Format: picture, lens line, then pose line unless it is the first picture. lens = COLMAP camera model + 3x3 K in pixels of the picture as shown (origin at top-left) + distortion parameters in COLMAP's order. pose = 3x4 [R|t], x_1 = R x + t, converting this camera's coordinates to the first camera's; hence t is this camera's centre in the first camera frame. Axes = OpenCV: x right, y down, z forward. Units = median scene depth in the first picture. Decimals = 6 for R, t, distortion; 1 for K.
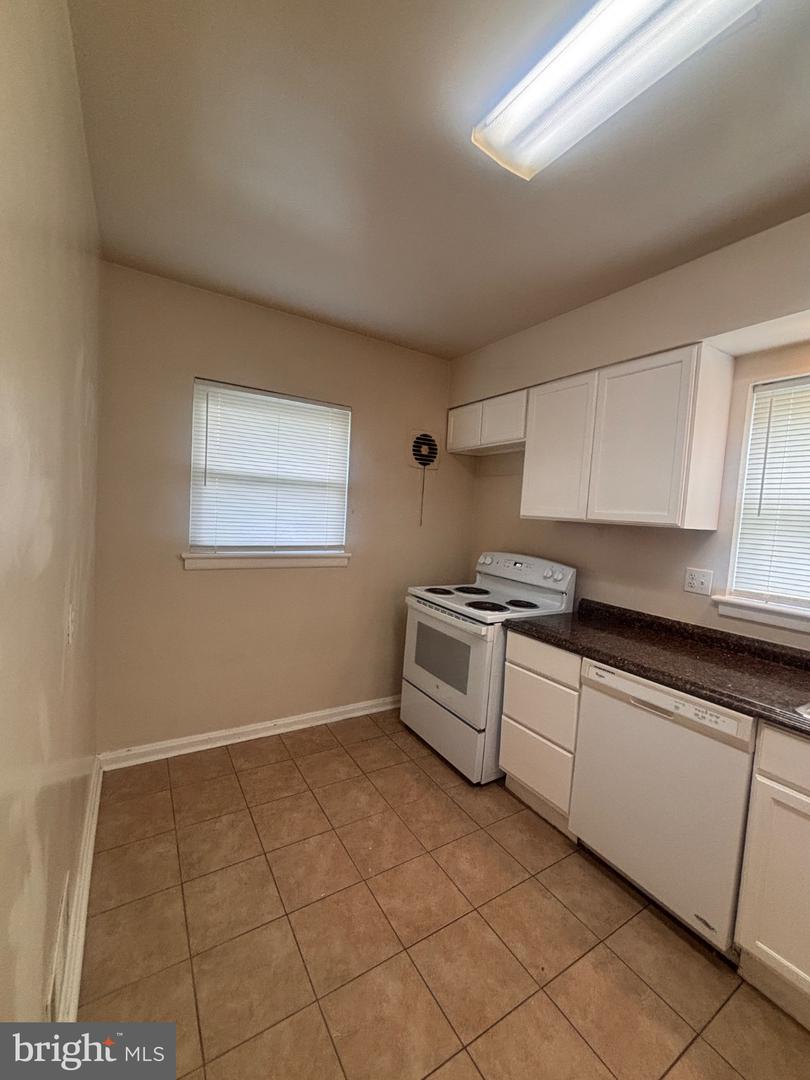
lens RADIAL K [[434.1, 0, 405.9], [0, 434.1, 539.5], [0, 0, 1]] dist [0.000357, -0.000117]
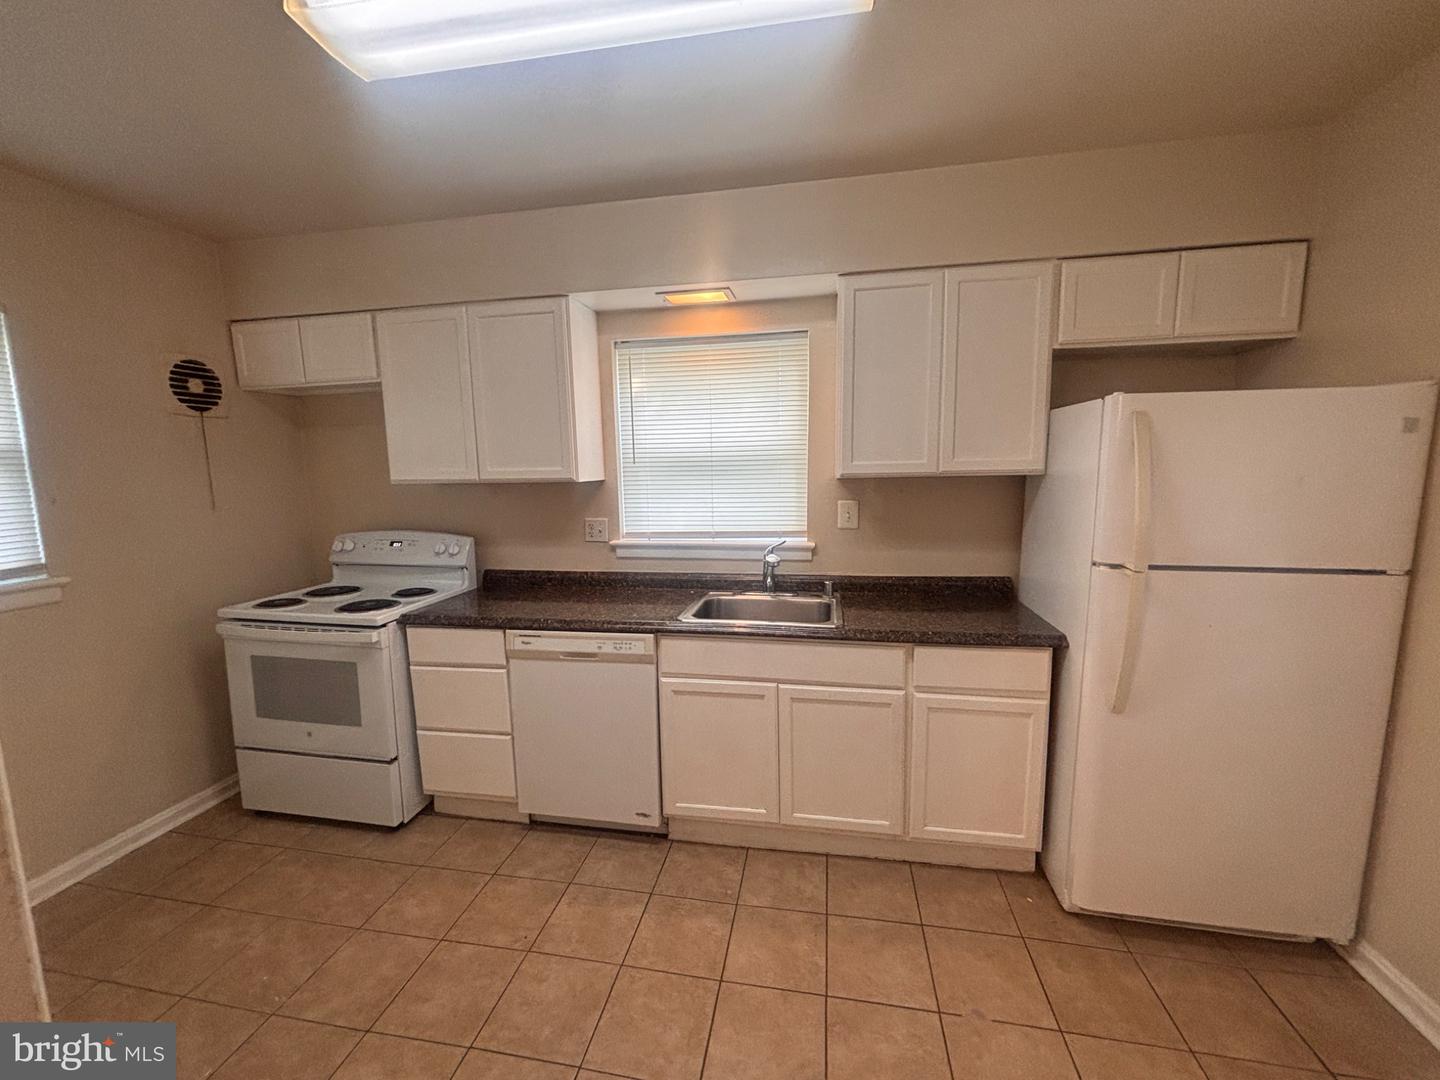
lens RADIAL K [[582.8, 0, 715.7], [0, 582.8, 538.5], [0, 0, 1]] dist [-0.002407, 0.000568]
pose [[0.672518, -0.164820, 0.721494, -0.128532], [0.107893, 0.986305, 0.124745, -0.023608], [-0.732173, -0.006049, 0.681091, -0.141440]]
